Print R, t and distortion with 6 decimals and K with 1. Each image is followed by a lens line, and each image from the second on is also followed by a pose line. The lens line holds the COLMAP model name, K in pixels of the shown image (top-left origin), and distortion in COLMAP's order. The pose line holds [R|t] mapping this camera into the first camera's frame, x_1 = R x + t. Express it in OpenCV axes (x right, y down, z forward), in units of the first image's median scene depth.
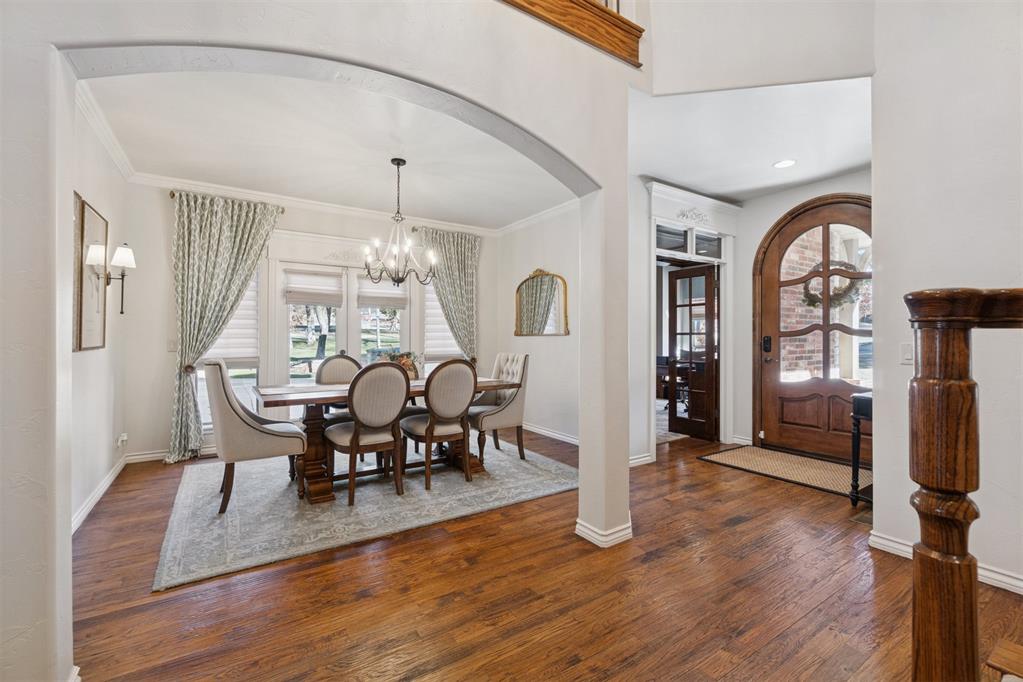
lens RADIAL K [[439.6, 0, 512.7], [0, 439.6, 336.9], [0, 0, 1]] dist [-0.005159, 0.001043]
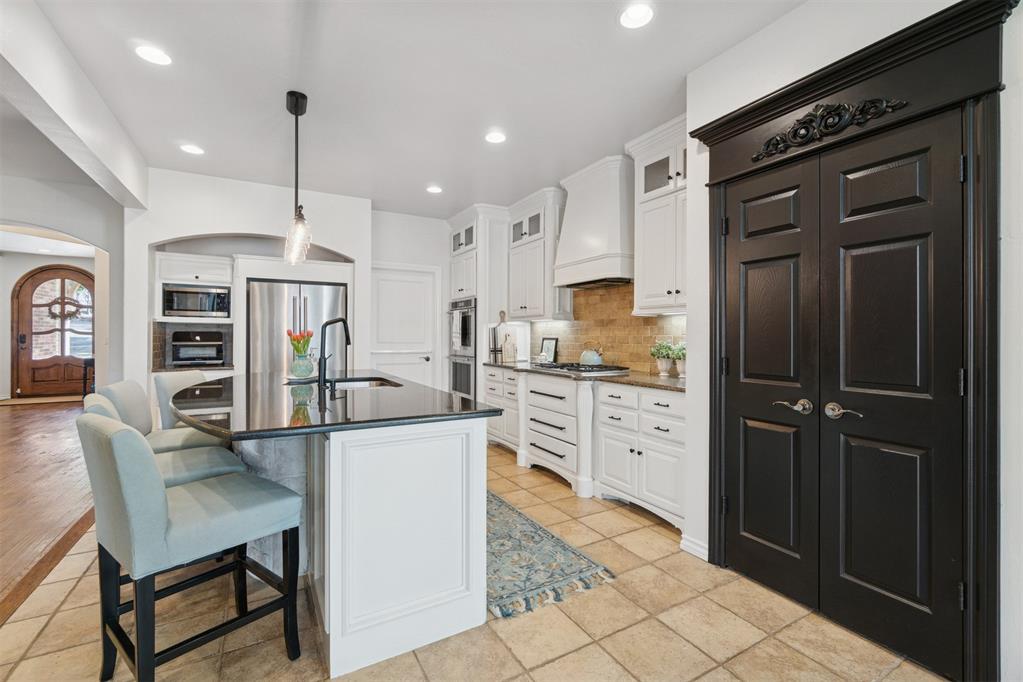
lens RADIAL K [[439.6, 0, 512.7], [0, 439.6, 336.9], [0, 0, 1]] dist [-0.005159, 0.001043]
pose [[0.065039, -0.002809, 0.997879, -1.090059], [-0.009415, 0.999950, 0.003429, -0.016550], [-0.997838, -0.009618, 0.065009, -1.122908]]
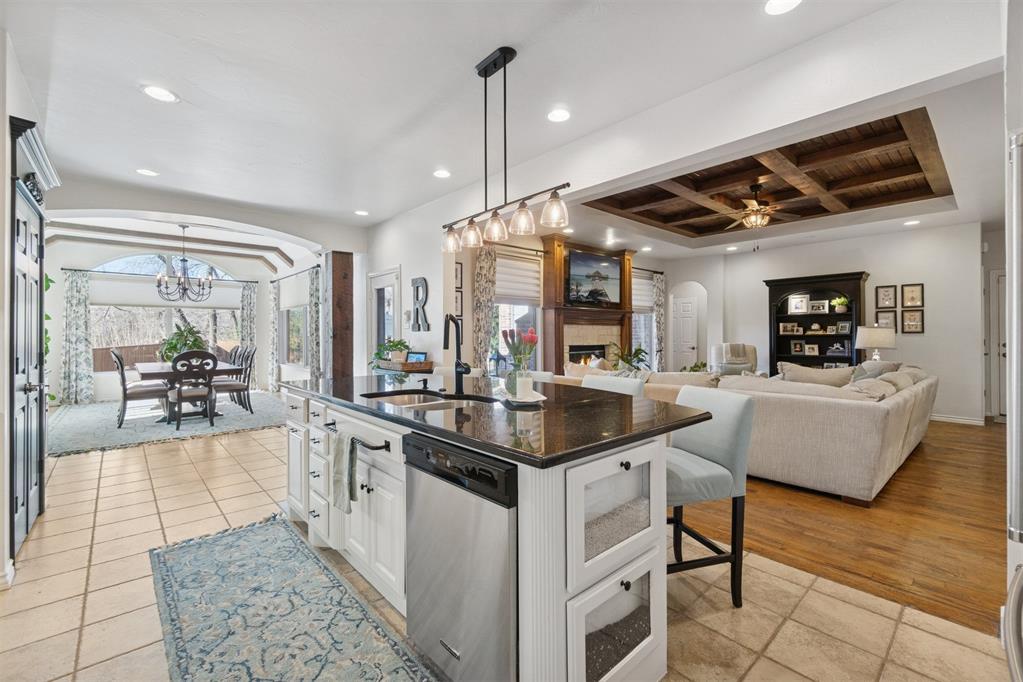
lens RADIAL K [[439.6, 0, 513.2], [0, 439.6, 331.4], [0, 0, 1]] dist [-0.005159, 0.001043]
pose [[0.148305, -0.008399, -0.988906, 0.048968], [0.008432, 0.999938, -0.007228, -0.014095], [0.988906, -0.007267, 0.148367, -0.830571]]
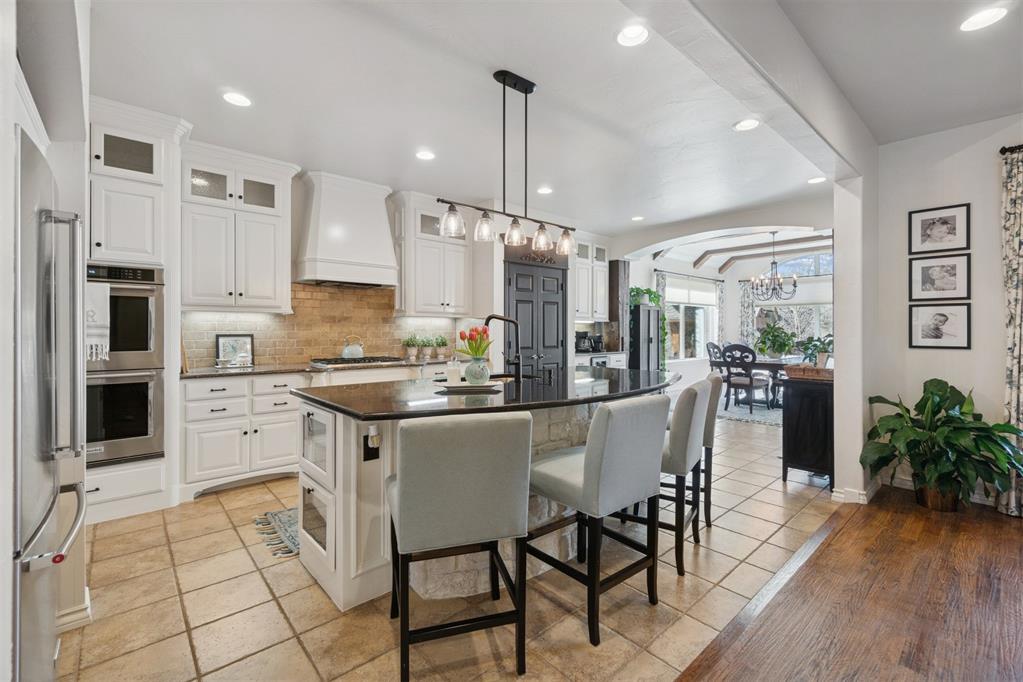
lens RADIAL K [[439.6, 0, 512.1], [0, 439.6, 329.7], [0, 0, 1]] dist [-0.005159, 0.001043]
pose [[-0.989568, -0.000726, -0.144062, -0.394363], [0.000486, 0.999965, -0.008378, -0.012878], [0.144063, -0.008361, -0.989533, -0.196031]]
